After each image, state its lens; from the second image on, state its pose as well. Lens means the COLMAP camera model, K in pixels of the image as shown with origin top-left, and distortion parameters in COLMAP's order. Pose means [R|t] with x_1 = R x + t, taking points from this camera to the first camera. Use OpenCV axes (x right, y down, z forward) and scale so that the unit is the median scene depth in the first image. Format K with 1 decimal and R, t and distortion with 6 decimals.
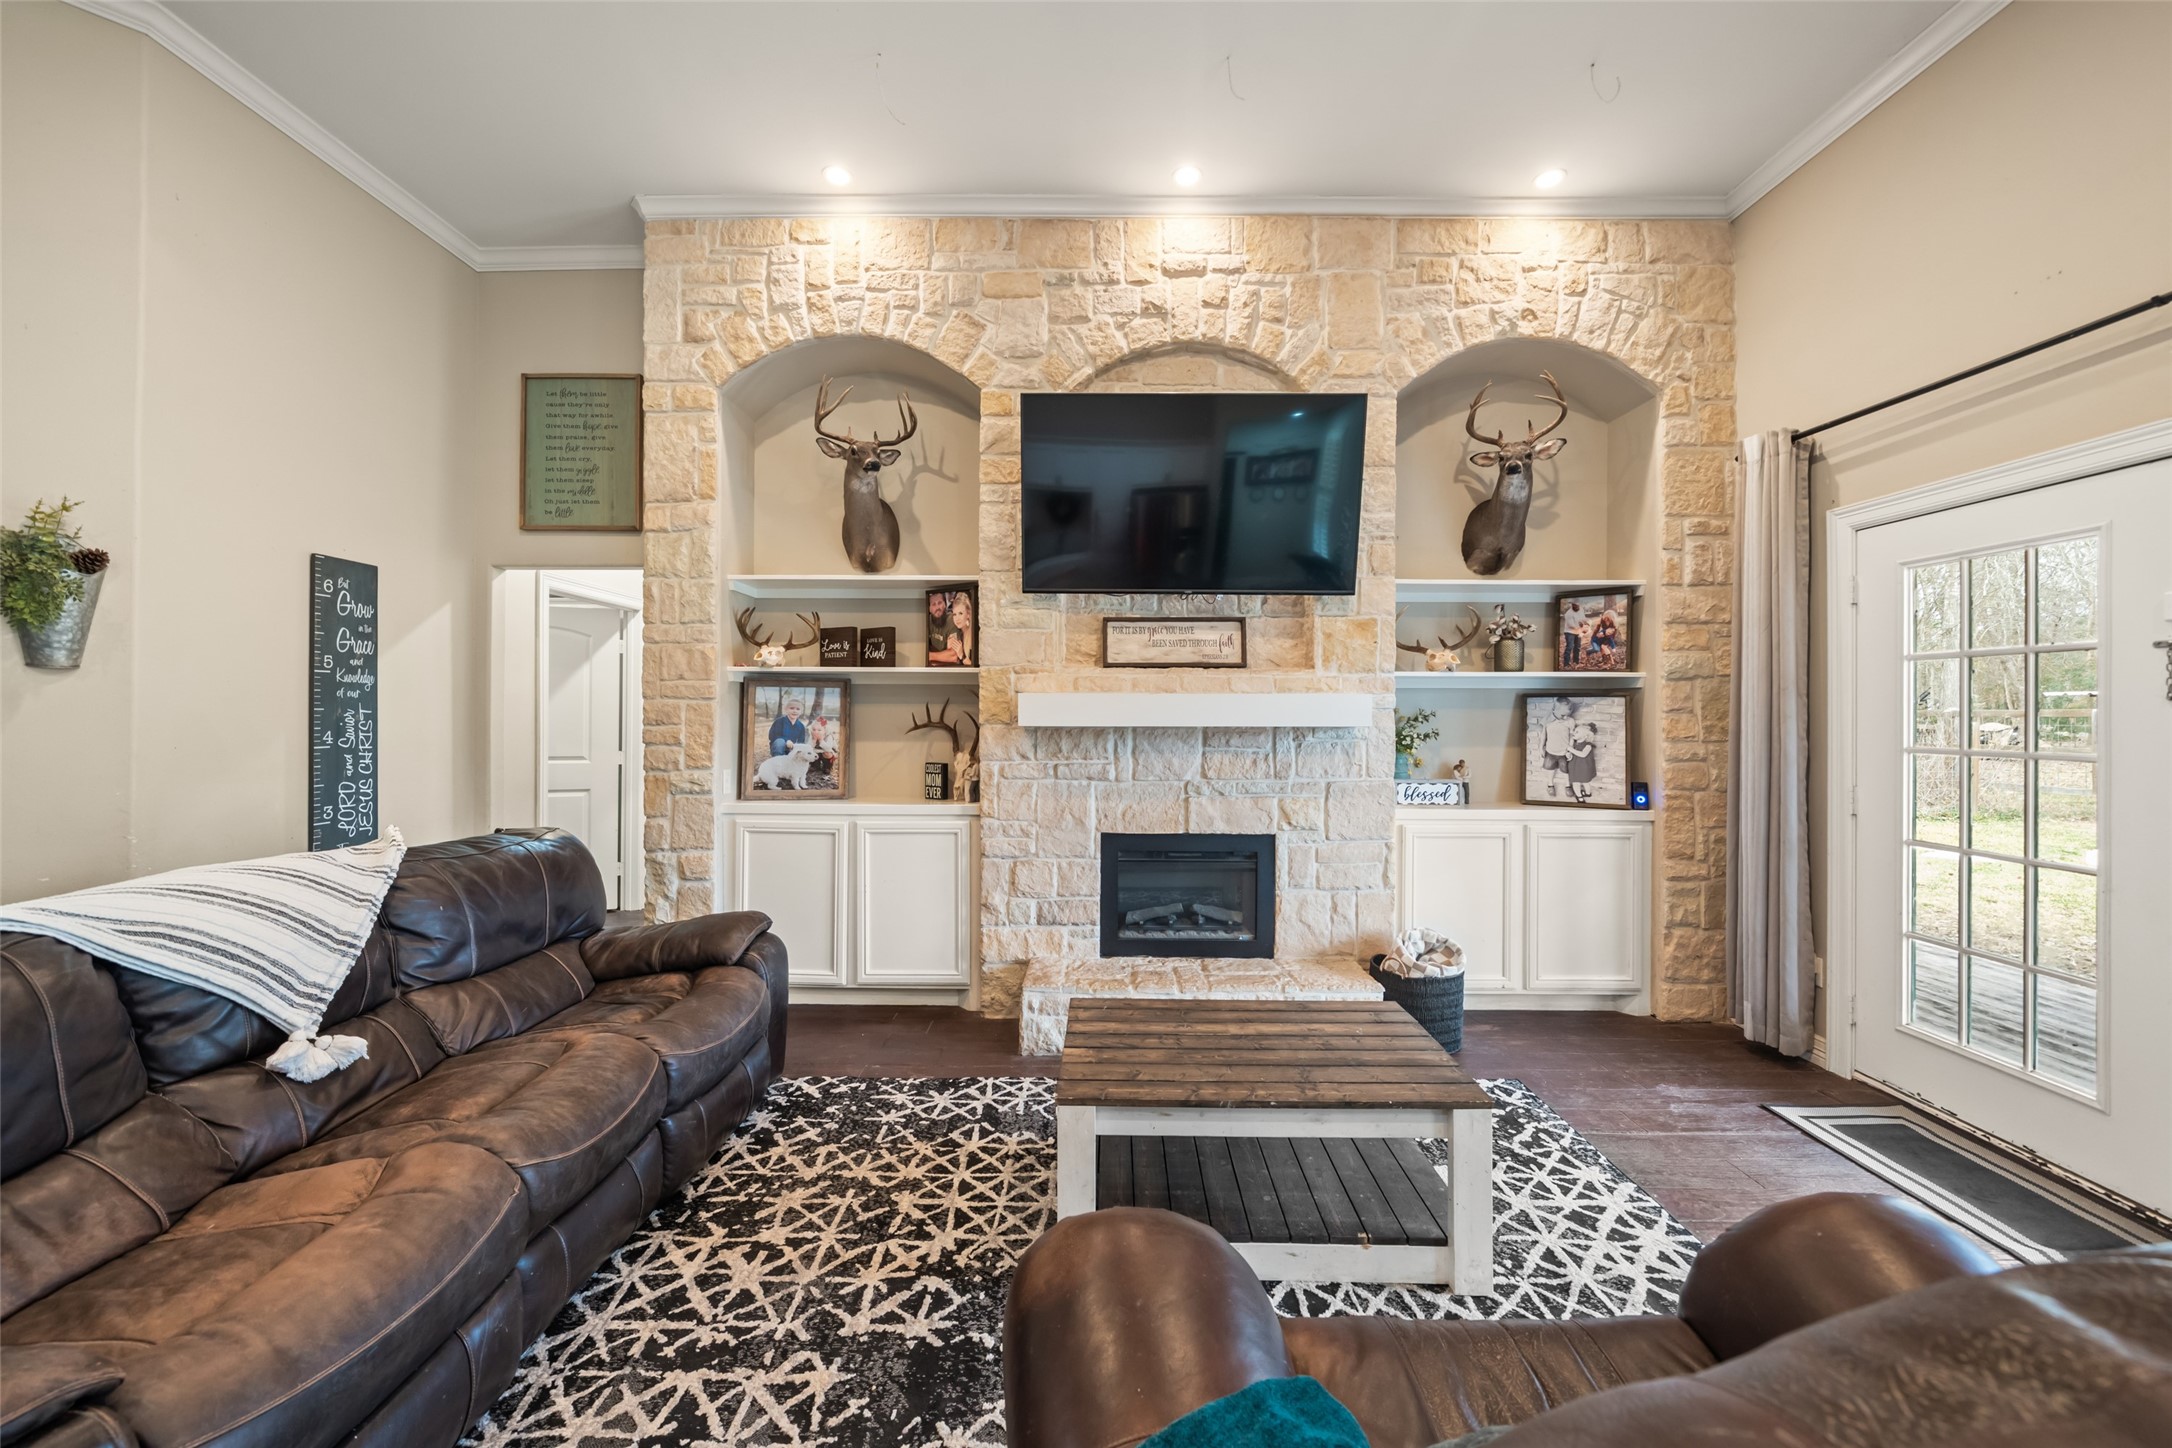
lens RADIAL K [[798.8, 0, 1094.0], [0, 798.8, 711.8], [0, 0, 1]] dist [-0.000933, 0.000053]
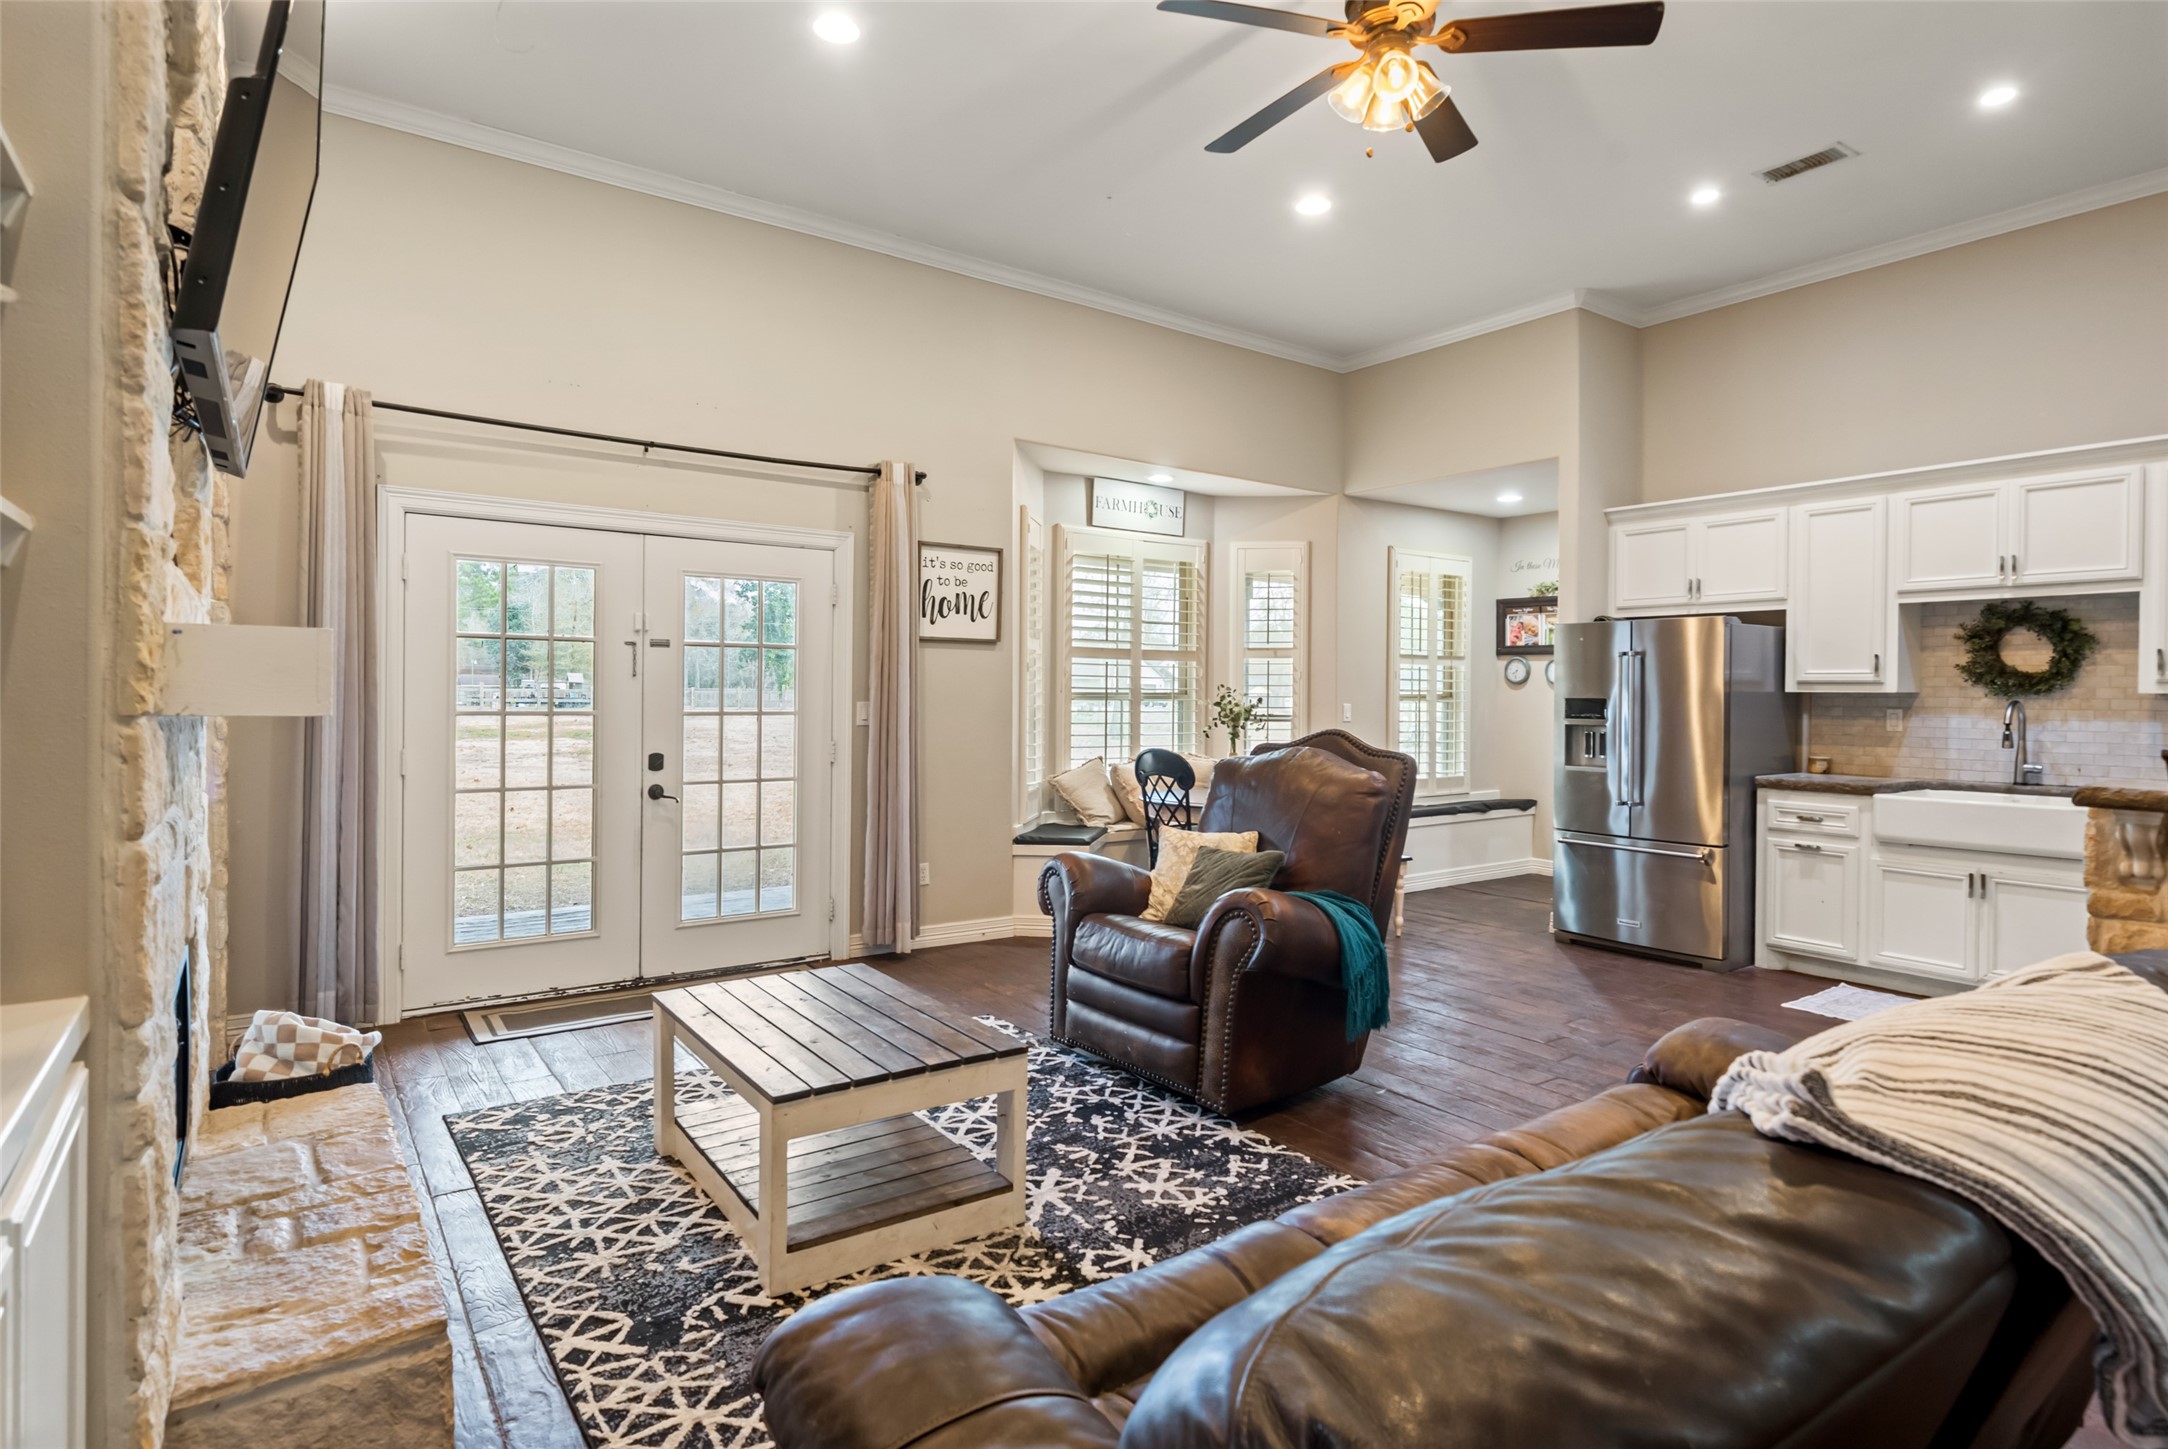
lens RADIAL K [[1138.9, 0, 1087.5], [0, 1138.9, 702.4], [0, 0, 1]] dist [-0.000283, -0.000579]
pose [[-0.587562, -0.015971, 0.809022, -0.696944], [-0.011413, 0.999869, 0.011451, 0.001363], [-0.809099, -0.002505, -0.587667, 0.964602]]
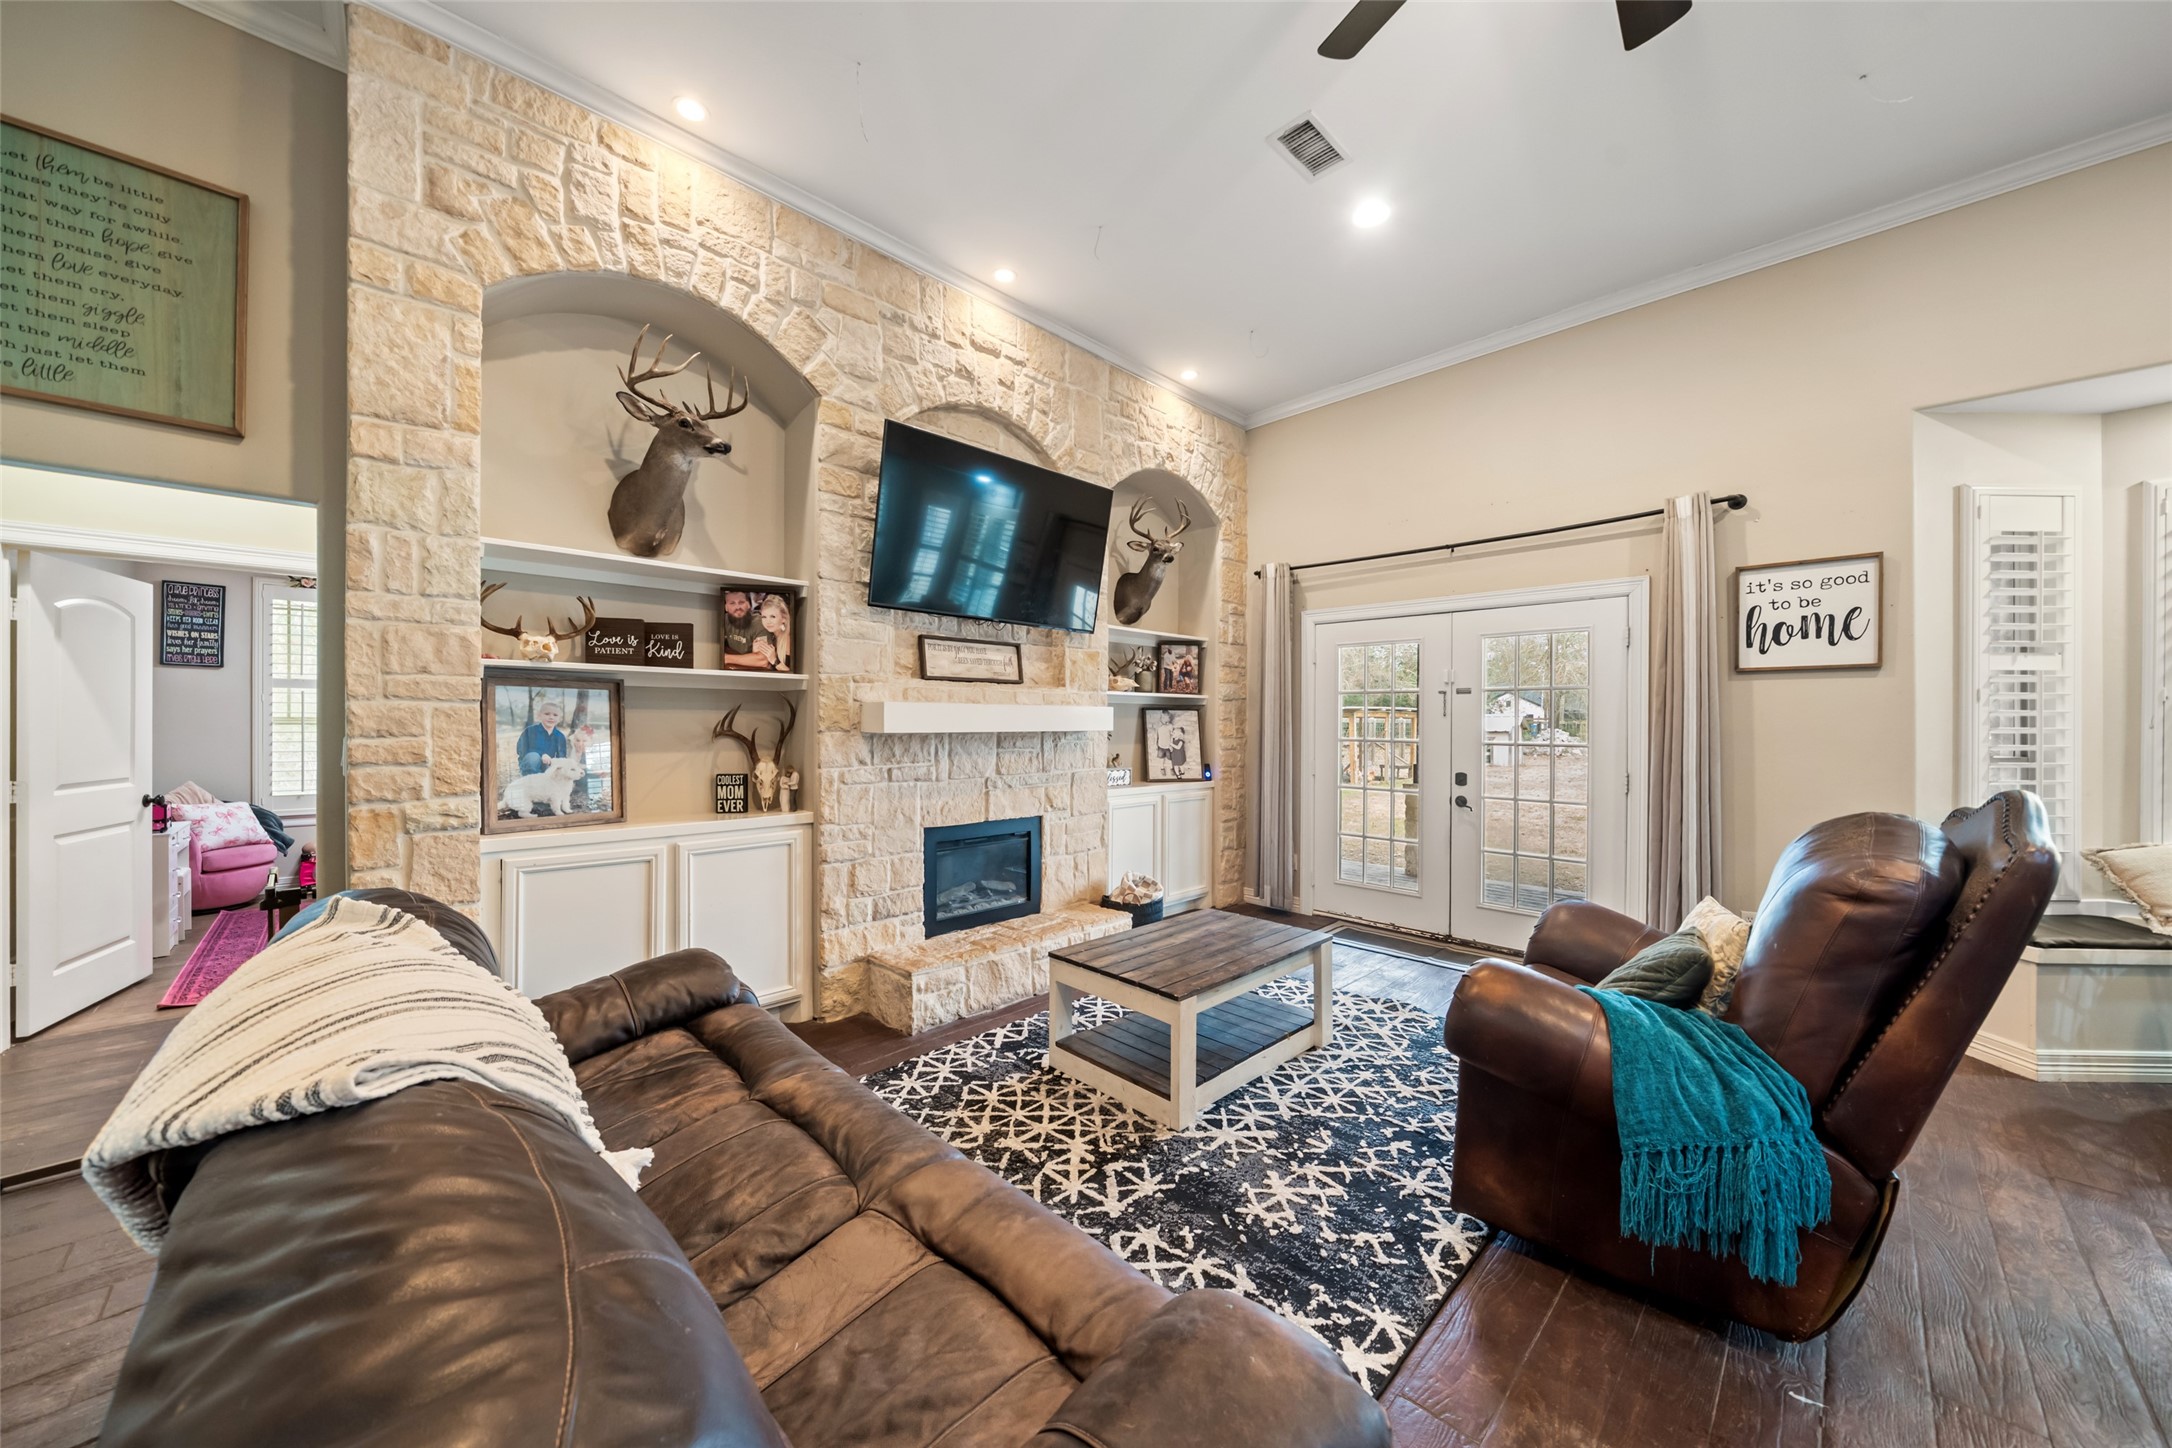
lens RADIAL K [[756.0, 0, 1086.0], [0, 756.0, 724.0], [0, 0, 1]] dist [-0.001747, -0.000176]
pose [[0.708408, -0.002372, 0.705799, -0.575440], [-0.002857, 0.999977, 0.006228, -0.000778], [-0.705798, -0.006429, 0.708384, 0.095026]]
